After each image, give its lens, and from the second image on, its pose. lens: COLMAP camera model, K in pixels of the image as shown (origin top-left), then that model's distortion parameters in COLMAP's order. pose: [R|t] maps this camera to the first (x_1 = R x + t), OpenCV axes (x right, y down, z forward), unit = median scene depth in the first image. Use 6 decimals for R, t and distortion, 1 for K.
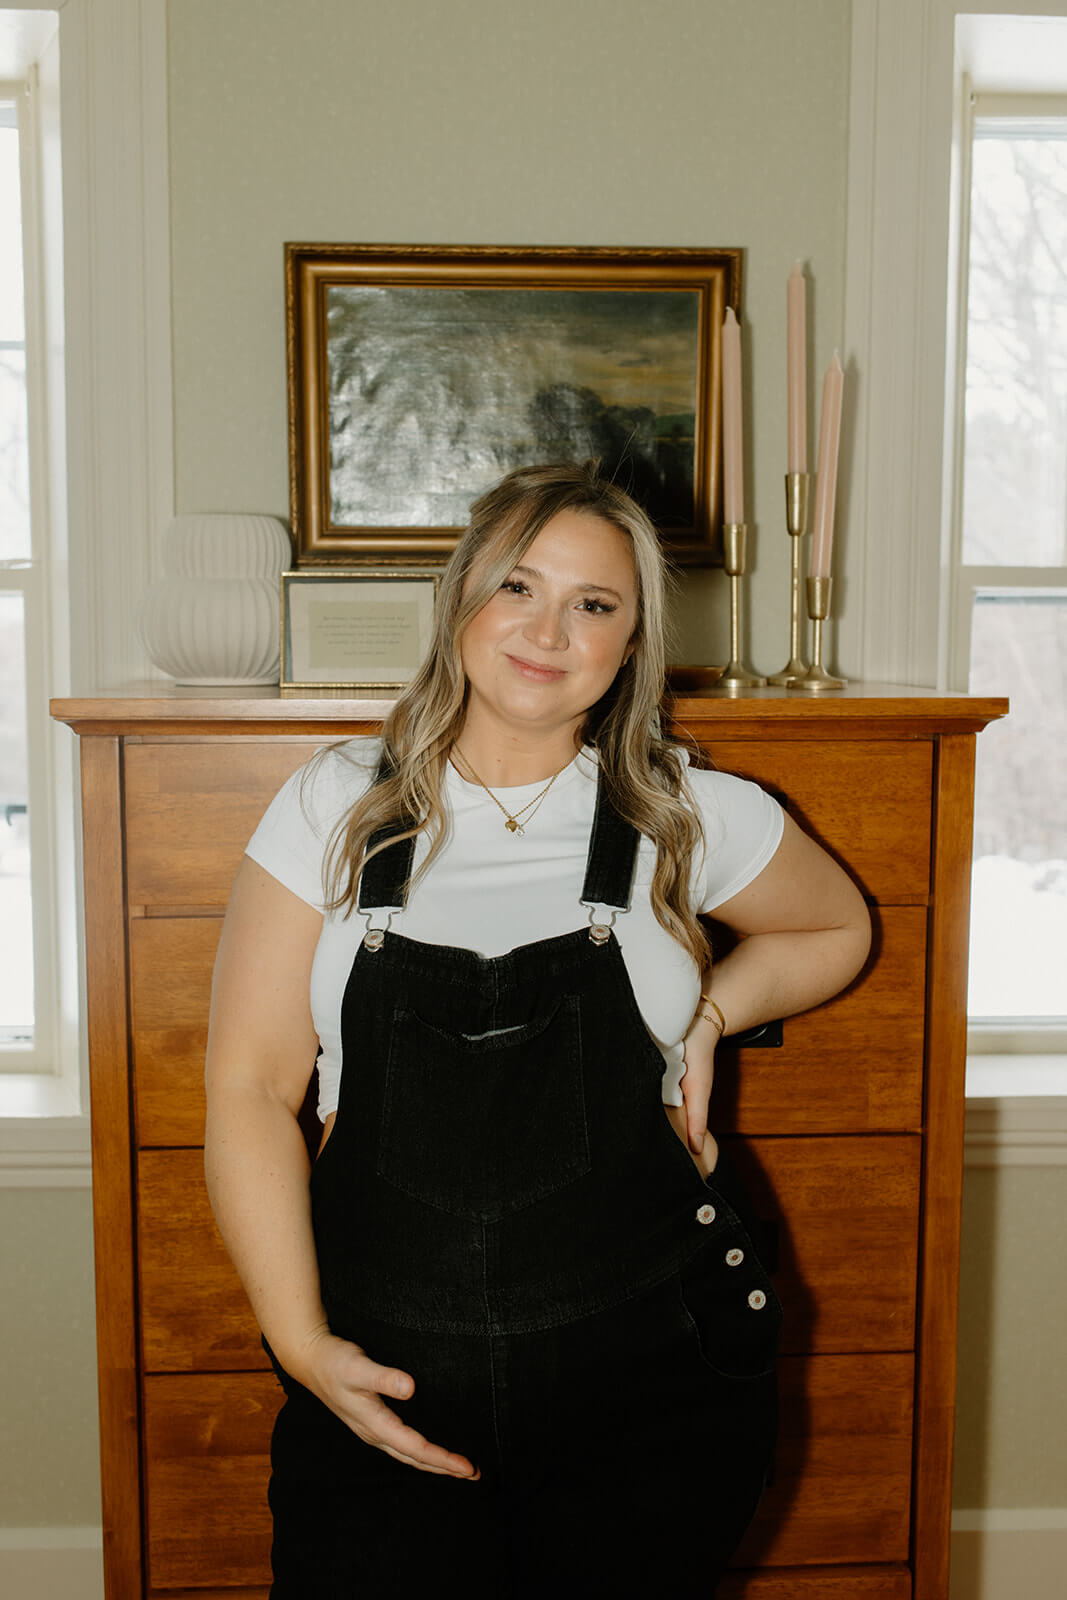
lens RADIAL K [[1610.9, 0, 537.2], [0, 1610.9, 799.7], [0, 0, 1]] dist [0.011718, 0.000000]
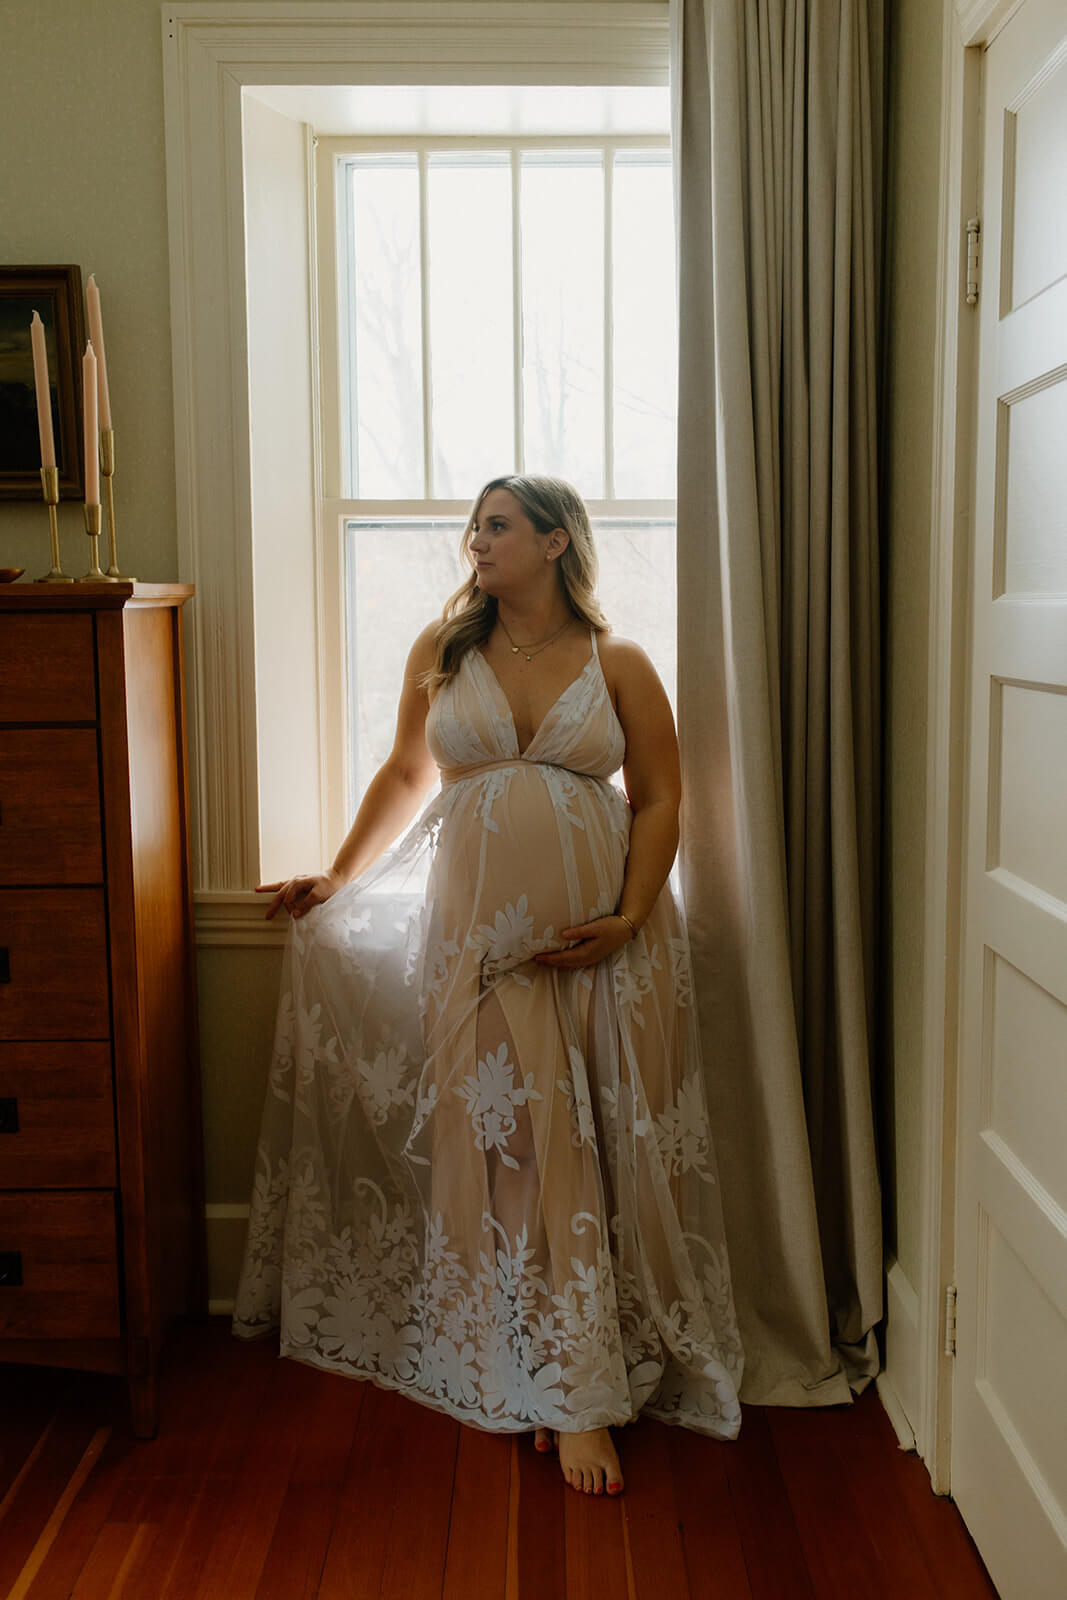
lens RADIAL K [[1610.9, 0, 530.8], [0, 1610.9, 811.9], [0, 0, 1]] dist [0.011718, 0.000000]
pose [[0.997859, -0.008303, -0.064874, 0.683037], [0.009682, 0.999733, 0.020978, 0.107922], [0.064683, -0.021561, 0.997673, -0.397552]]
